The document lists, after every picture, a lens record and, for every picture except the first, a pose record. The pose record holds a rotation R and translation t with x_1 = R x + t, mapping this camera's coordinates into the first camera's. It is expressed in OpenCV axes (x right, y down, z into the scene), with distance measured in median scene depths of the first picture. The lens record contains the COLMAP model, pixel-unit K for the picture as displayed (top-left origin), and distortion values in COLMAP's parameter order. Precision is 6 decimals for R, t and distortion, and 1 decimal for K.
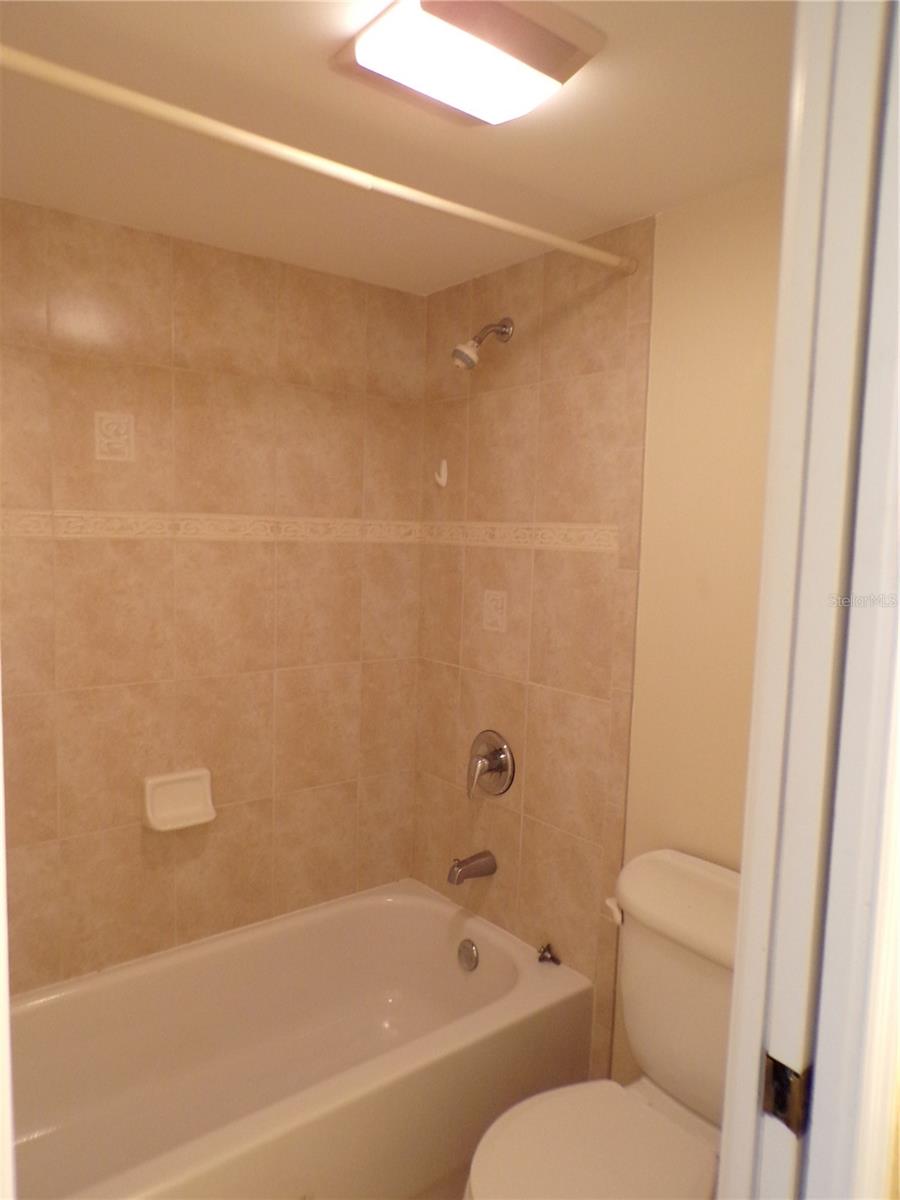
lens RADIAL K [[816.8, 0, 446.4], [0, 816.8, 596.0], [0, 0, 1]] dist [0.007483, 0.005232]
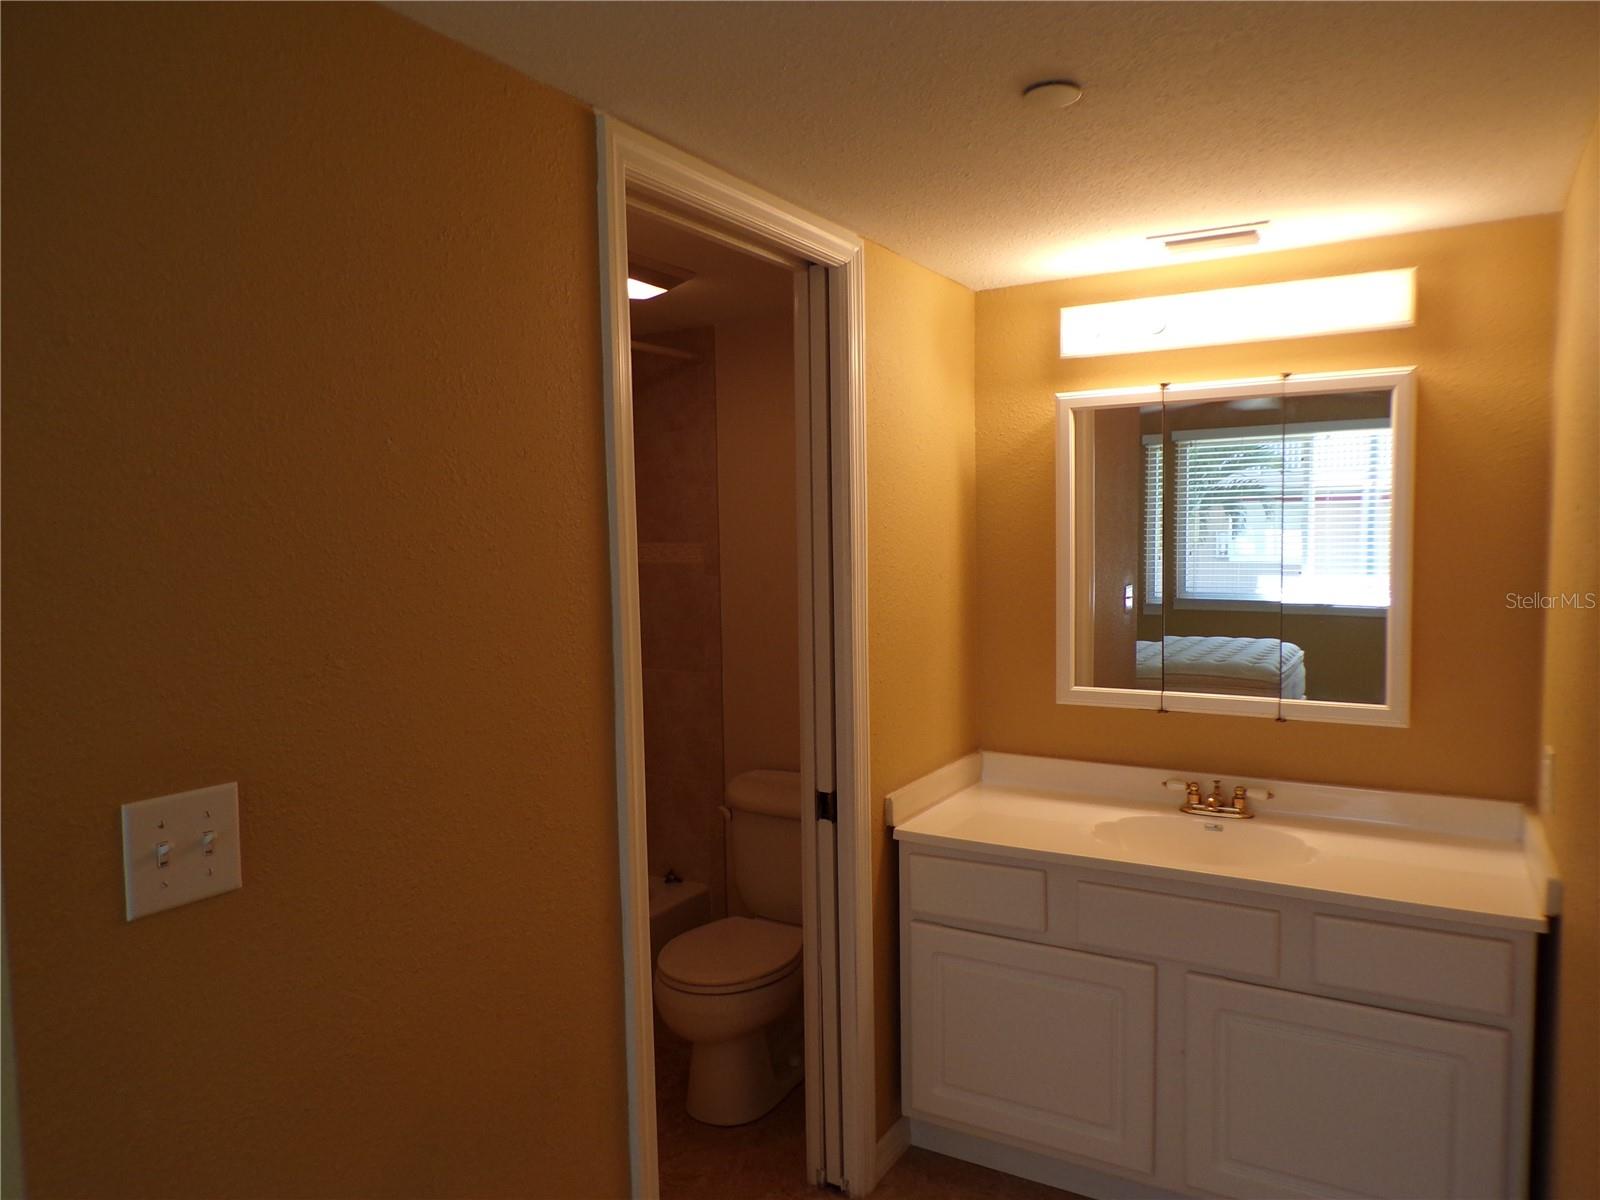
lens RADIAL K [[1089.1, 0, 782.6], [0, 1089.1, 625.7], [0, 0, 1]] dist [0.007483, 0.005232]
pose [[0.940729, -0.080441, 0.329482, -0.292178], [0.077804, 0.996743, 0.021205, 0.024337], [-0.330115, 0.005687, 0.943924, -0.809946]]
